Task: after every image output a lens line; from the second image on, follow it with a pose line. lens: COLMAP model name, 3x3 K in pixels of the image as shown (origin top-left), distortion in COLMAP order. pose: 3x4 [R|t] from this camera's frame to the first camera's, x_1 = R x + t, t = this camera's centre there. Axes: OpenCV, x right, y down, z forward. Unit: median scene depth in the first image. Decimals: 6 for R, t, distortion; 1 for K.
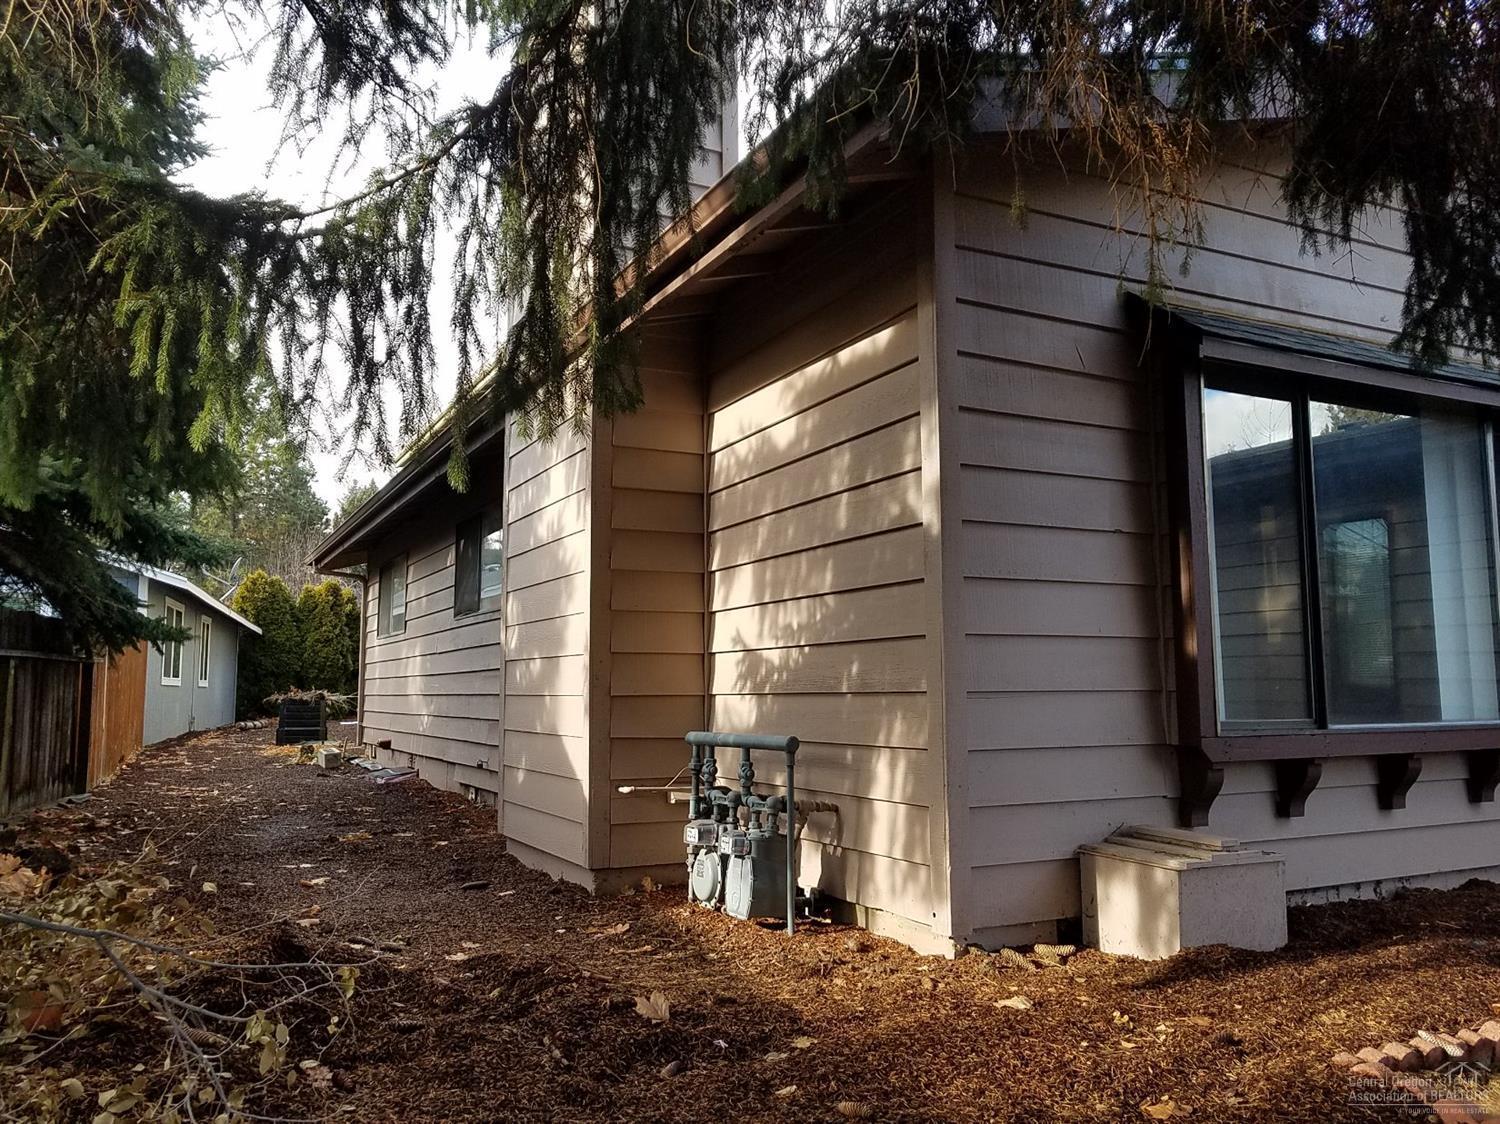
lens RADIAL K [[1164.6, 0, 750.5], [0, 1164.6, 565.1], [0, 0, 1]] dist [0.002209, 0.001318]
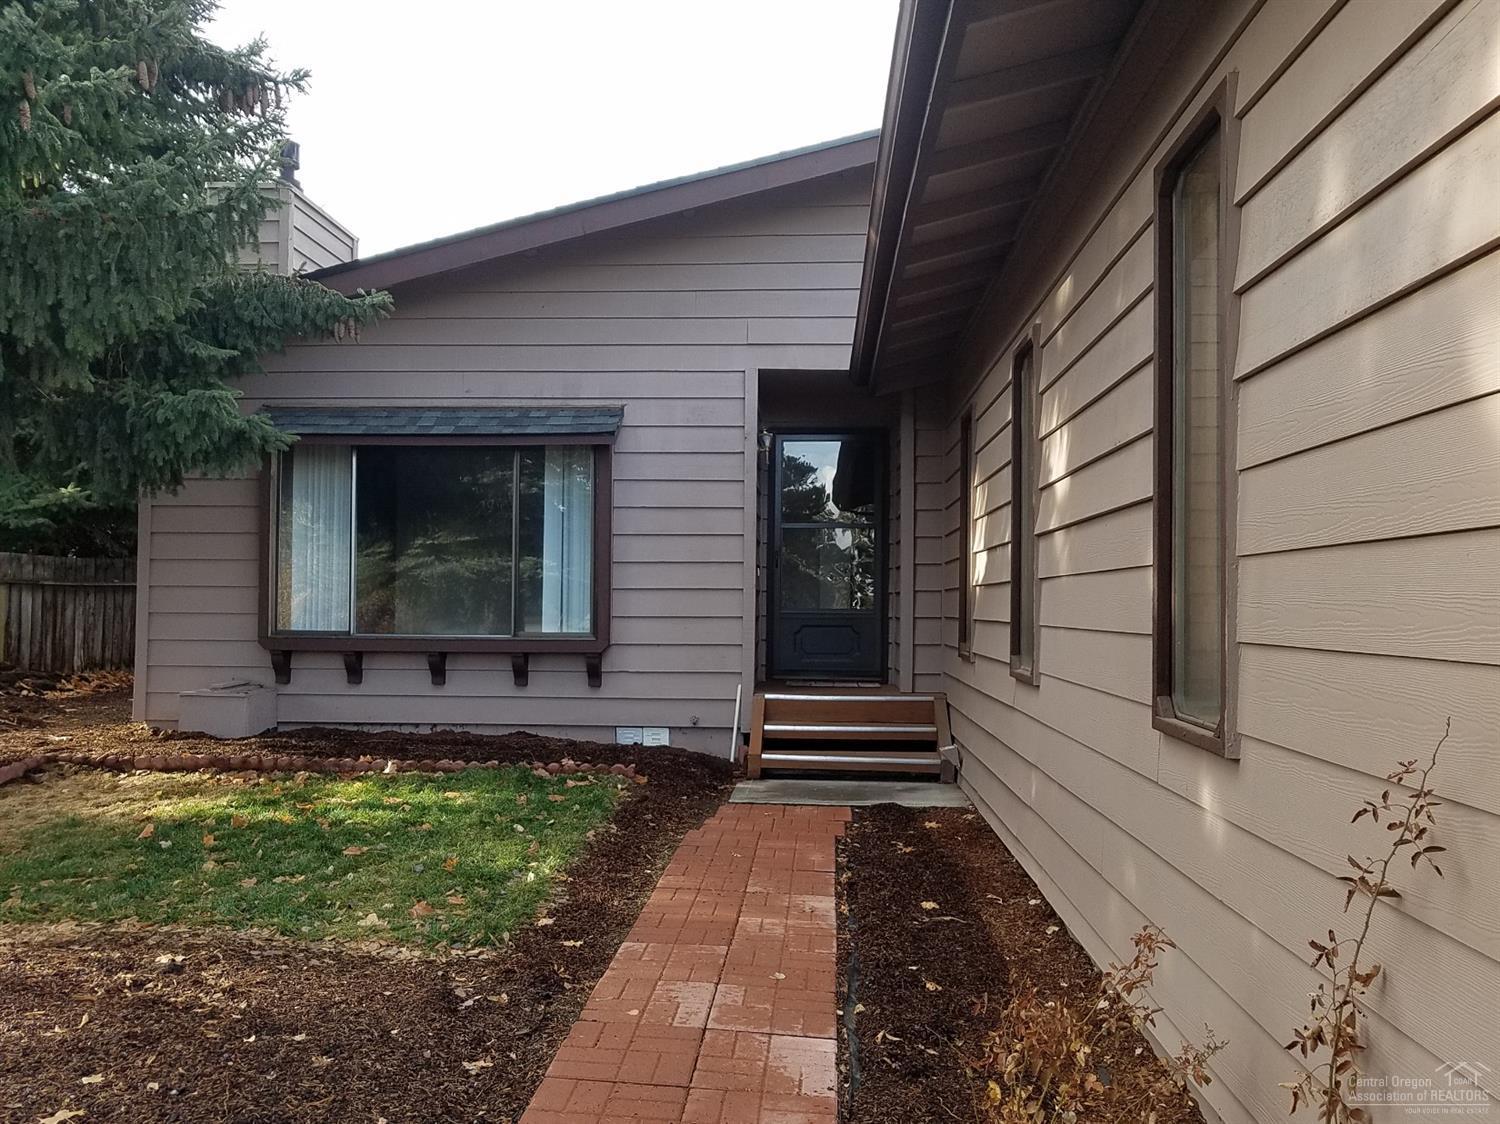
lens RADIAL K [[1164.6, 0, 748.4], [0, 1164.6, 563.7], [0, 0, 1]] dist [0.002209, 0.001318]
pose [[0.861141, -0.002698, -0.508358, 1.846927], [0.039957, 0.997252, 0.062393, -0.060453], [0.506793, -0.074041, 0.858882, -0.248194]]
